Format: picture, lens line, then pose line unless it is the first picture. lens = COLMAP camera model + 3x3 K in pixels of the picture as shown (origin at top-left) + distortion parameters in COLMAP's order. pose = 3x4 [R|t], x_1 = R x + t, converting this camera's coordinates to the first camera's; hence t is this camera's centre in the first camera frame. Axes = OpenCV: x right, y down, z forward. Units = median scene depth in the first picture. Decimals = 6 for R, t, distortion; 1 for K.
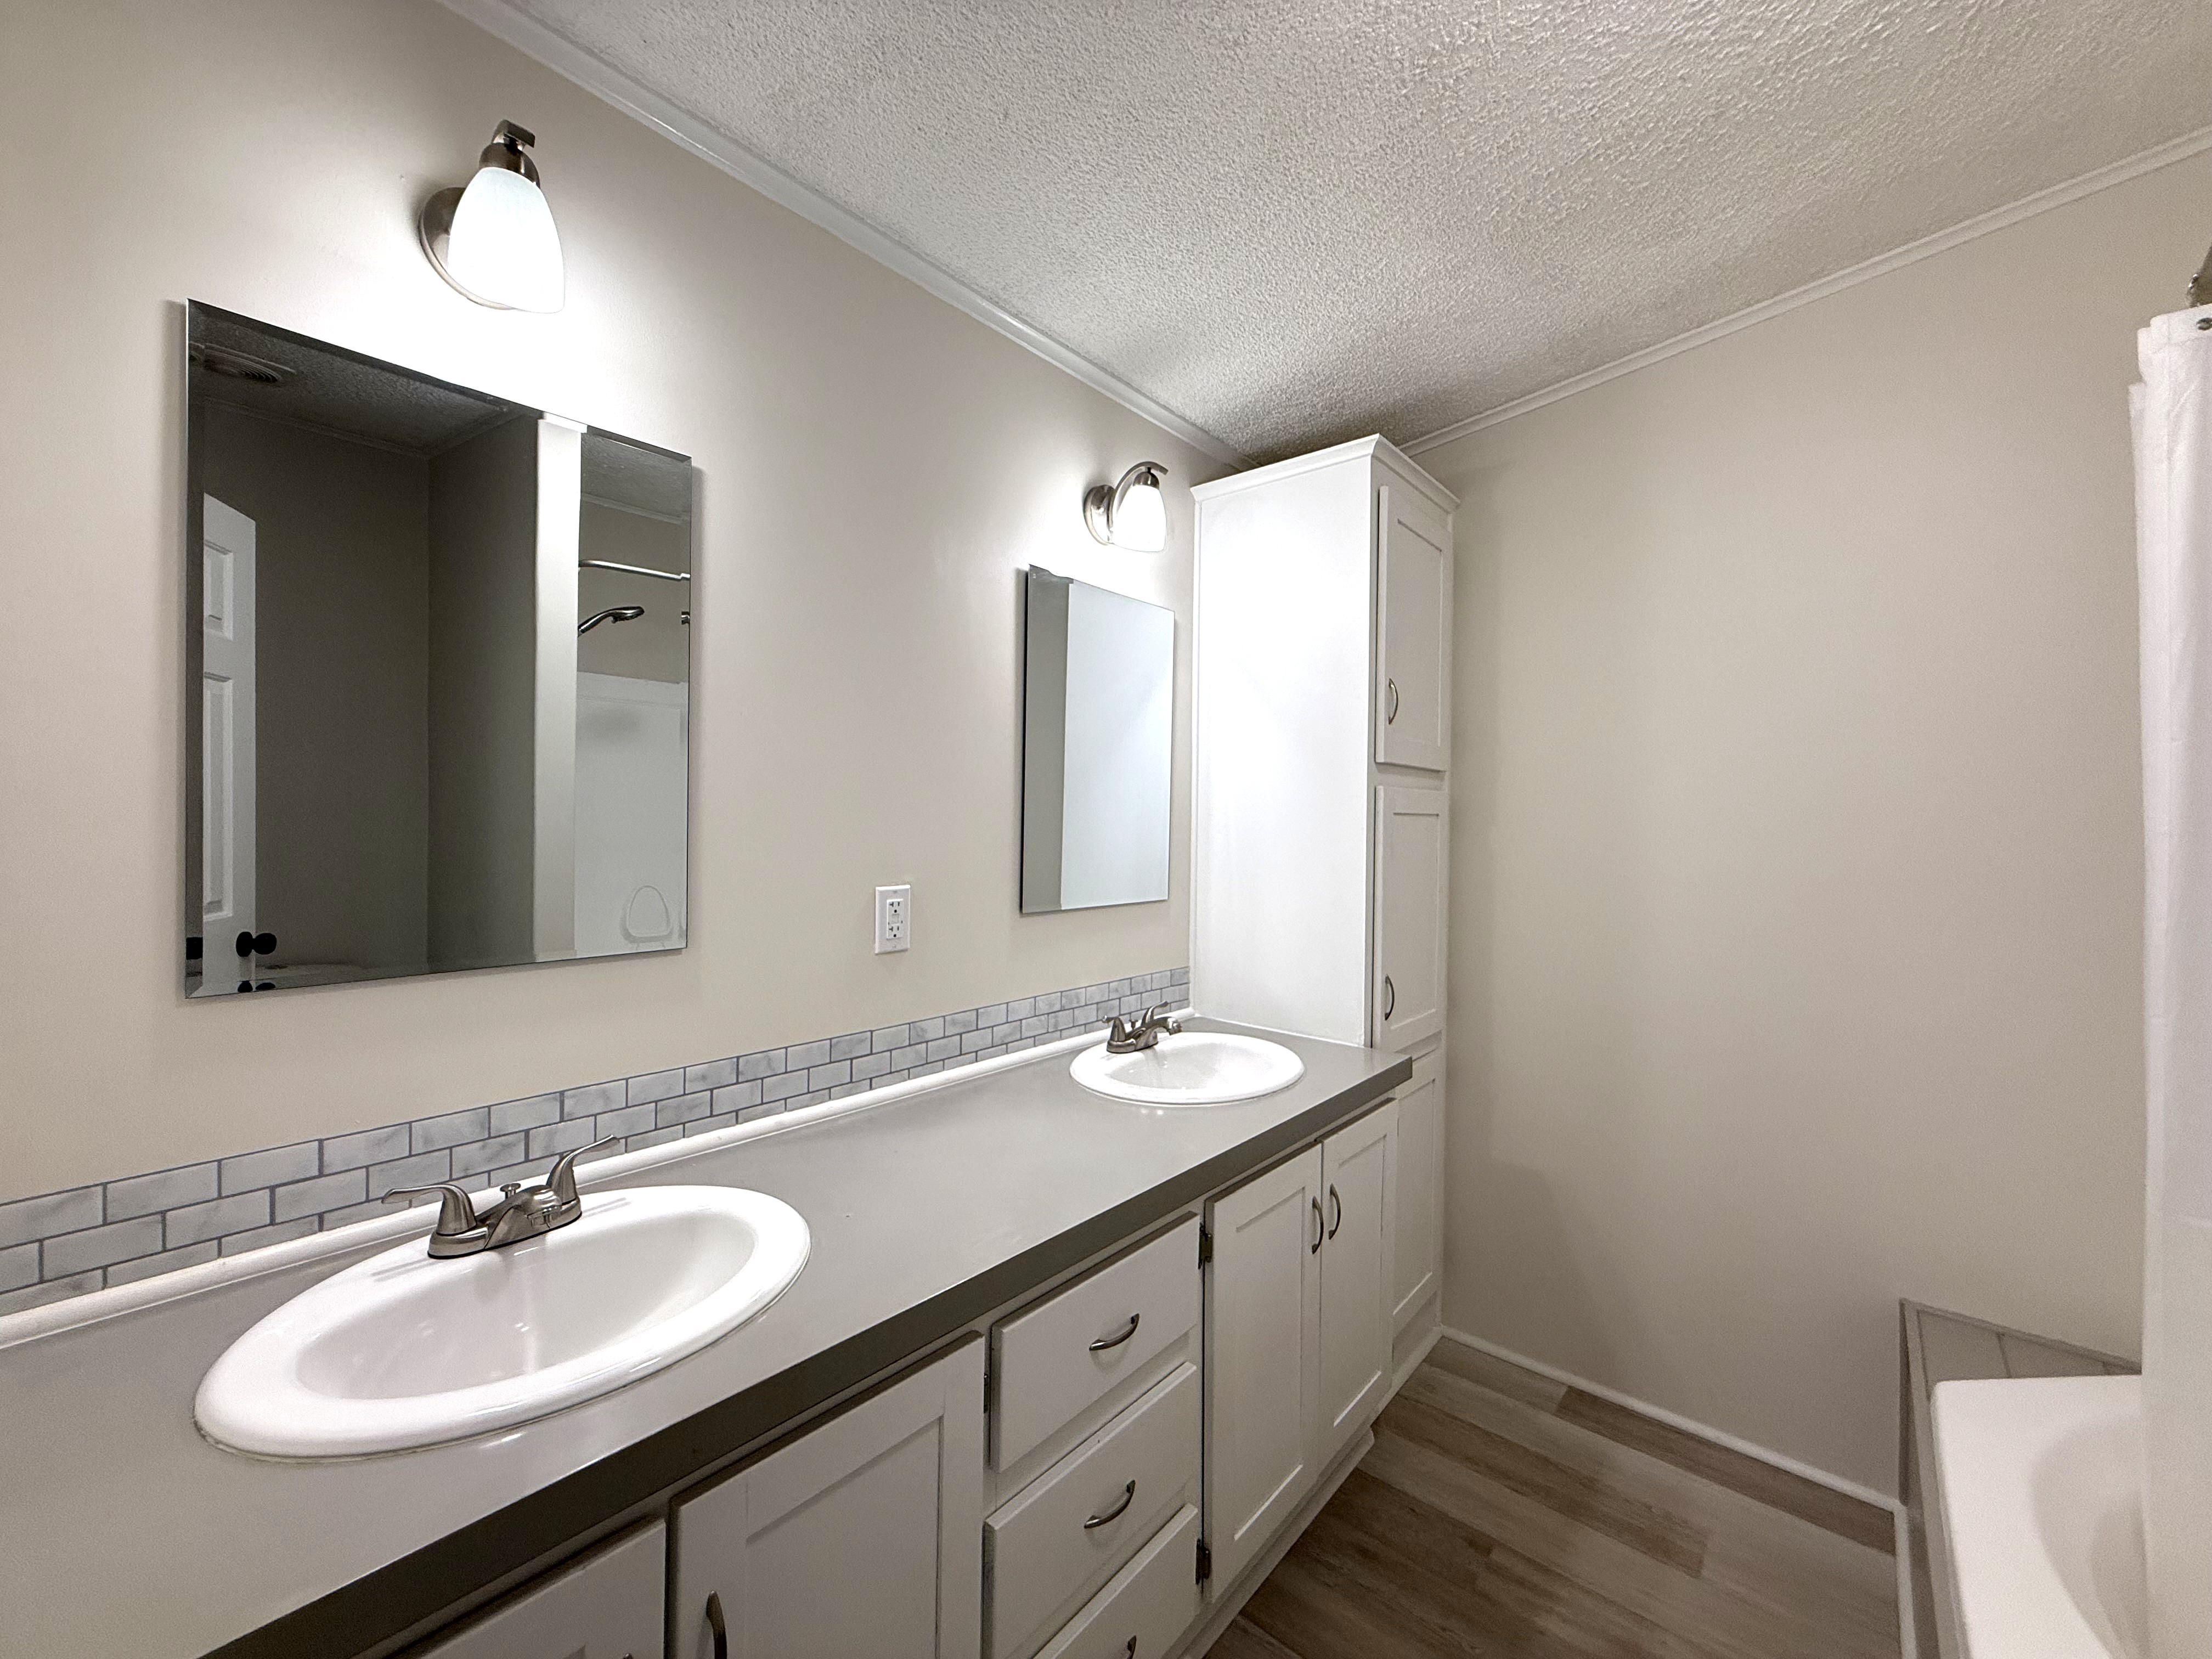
lens RADIAL K [[876.7, 0, 1110.7], [0, 876.7, 836.5], [0, 0, 1]] dist [-0.001140, 0.000473]
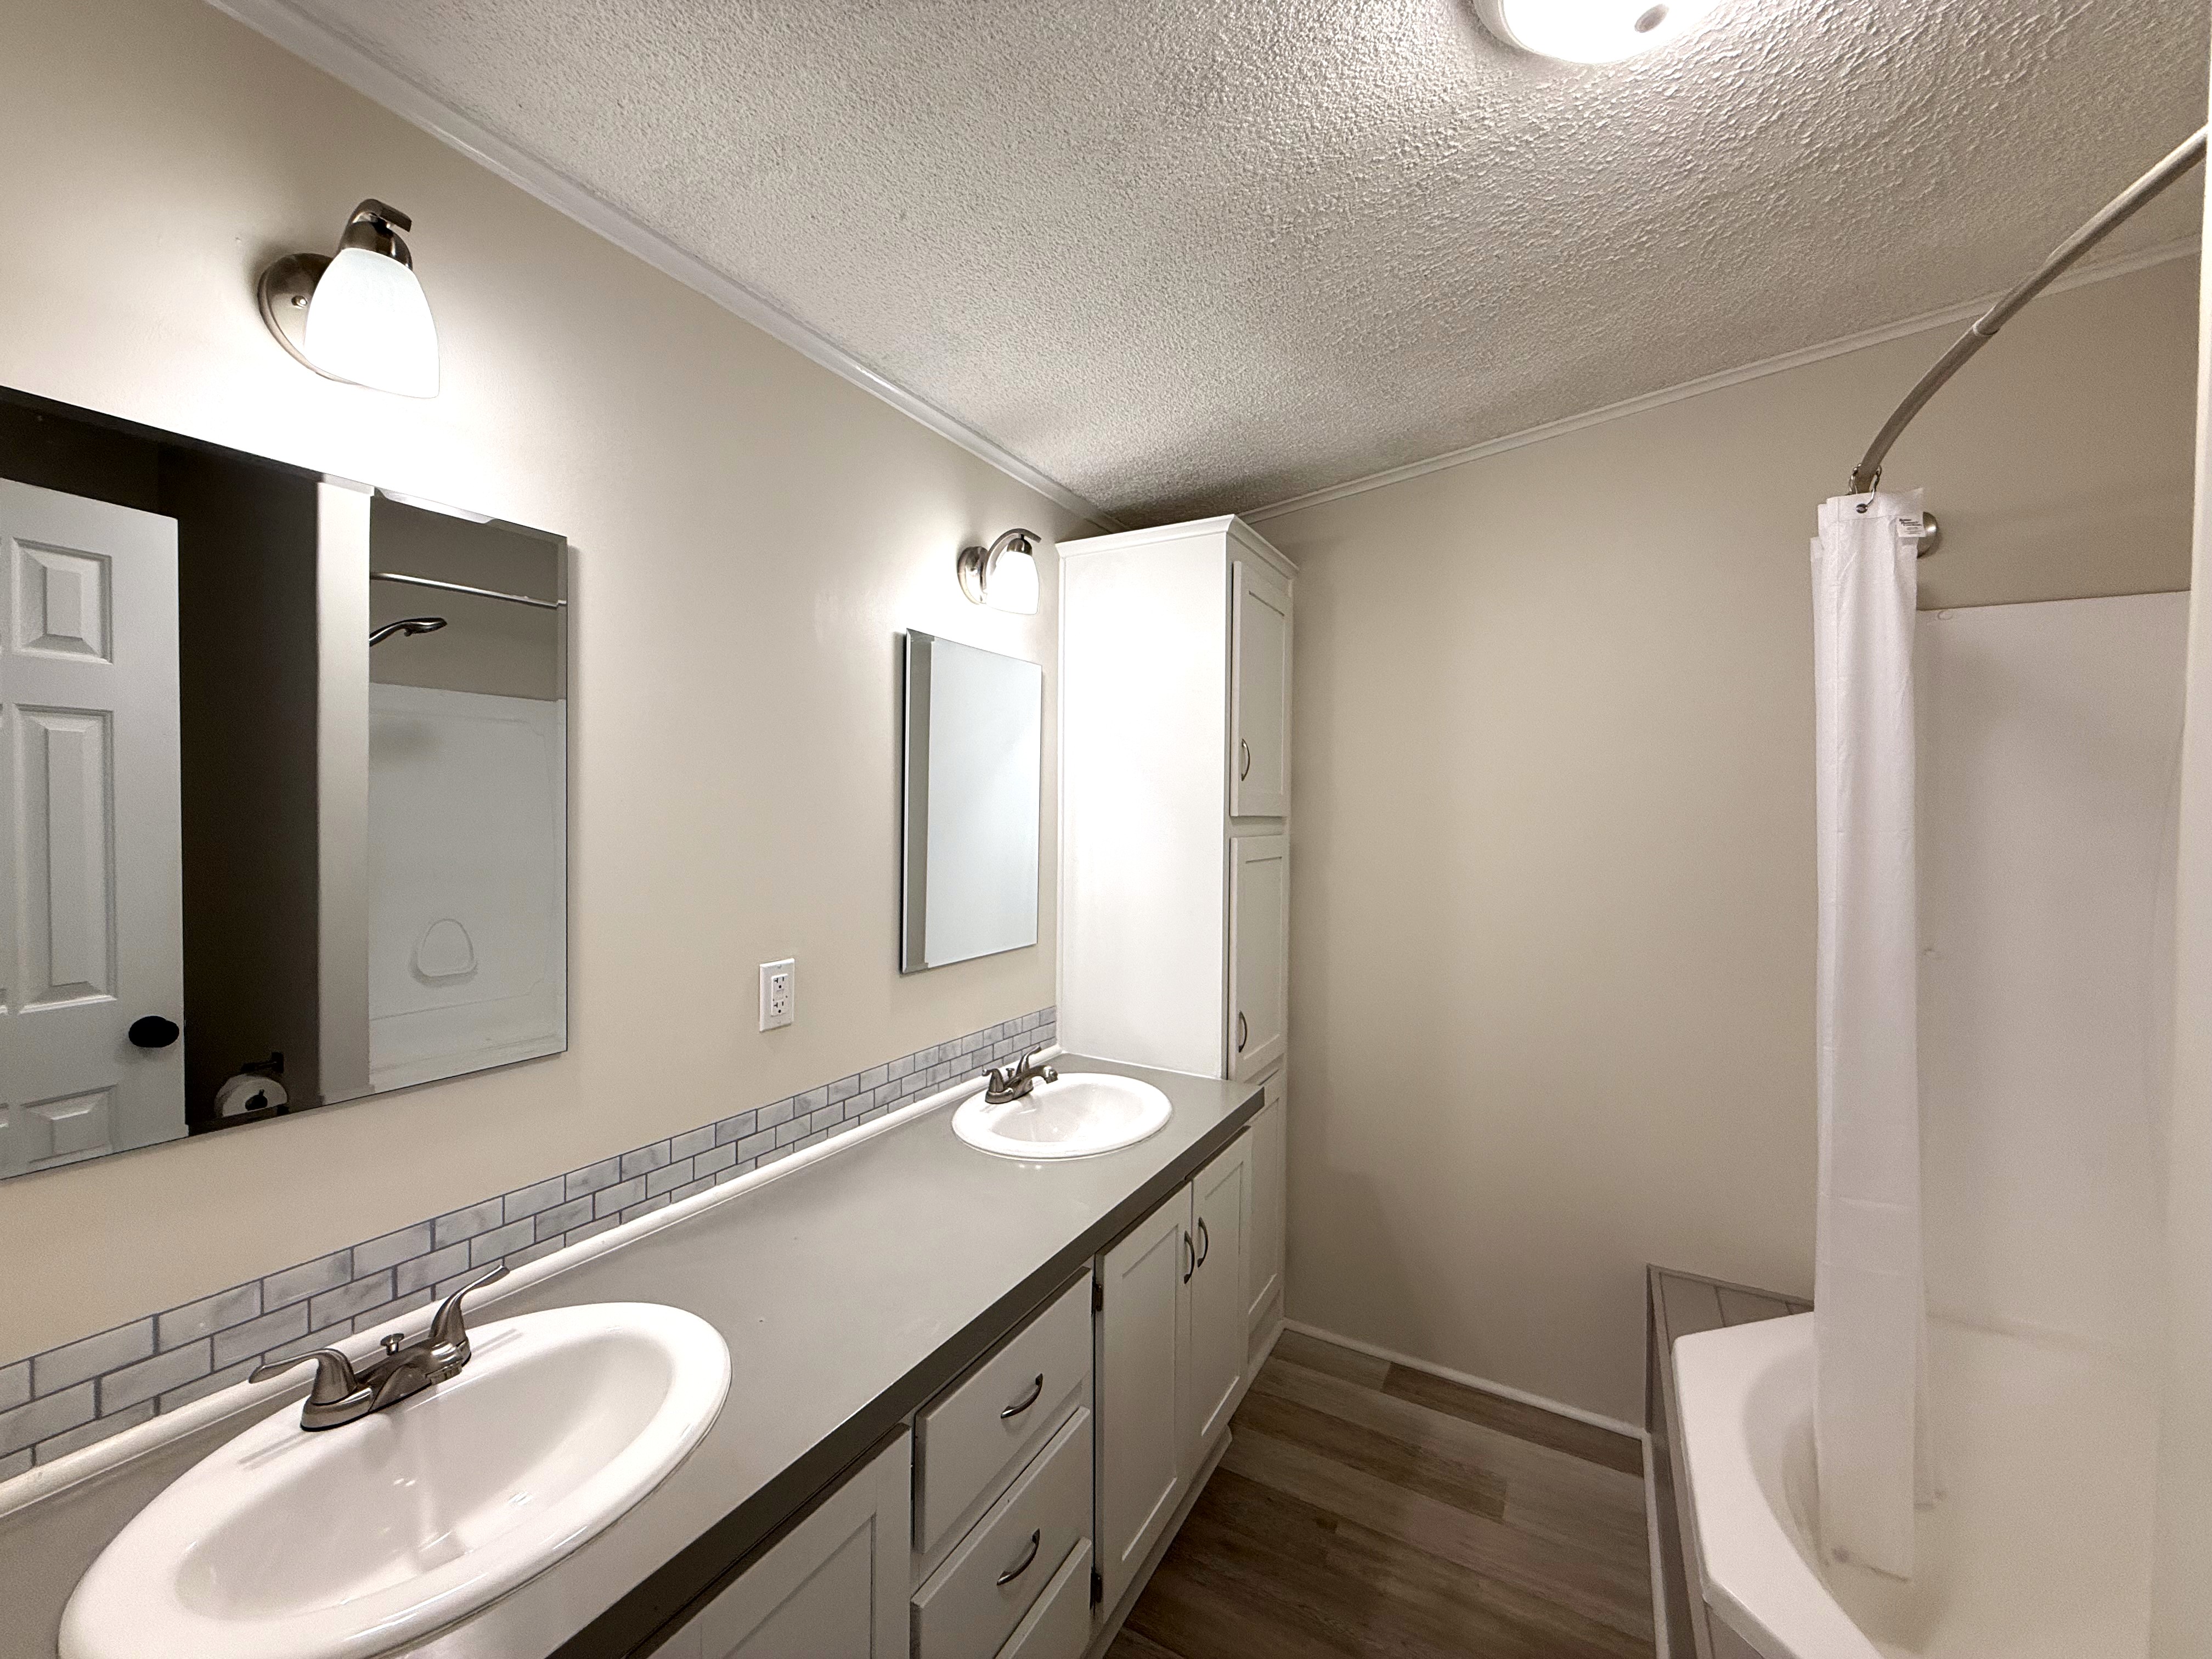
lens RADIAL K [[876.7, 0, 1103.7], [0, 876.7, 827.0], [0, 0, 1]] dist [-0.001140, 0.000473]
pose [[0.981044, -0.005465, 0.193708, -0.083164], [0.002999, 0.999911, 0.013019, -0.115361], [-0.193762, -0.012191, 0.980973, -0.045933]]
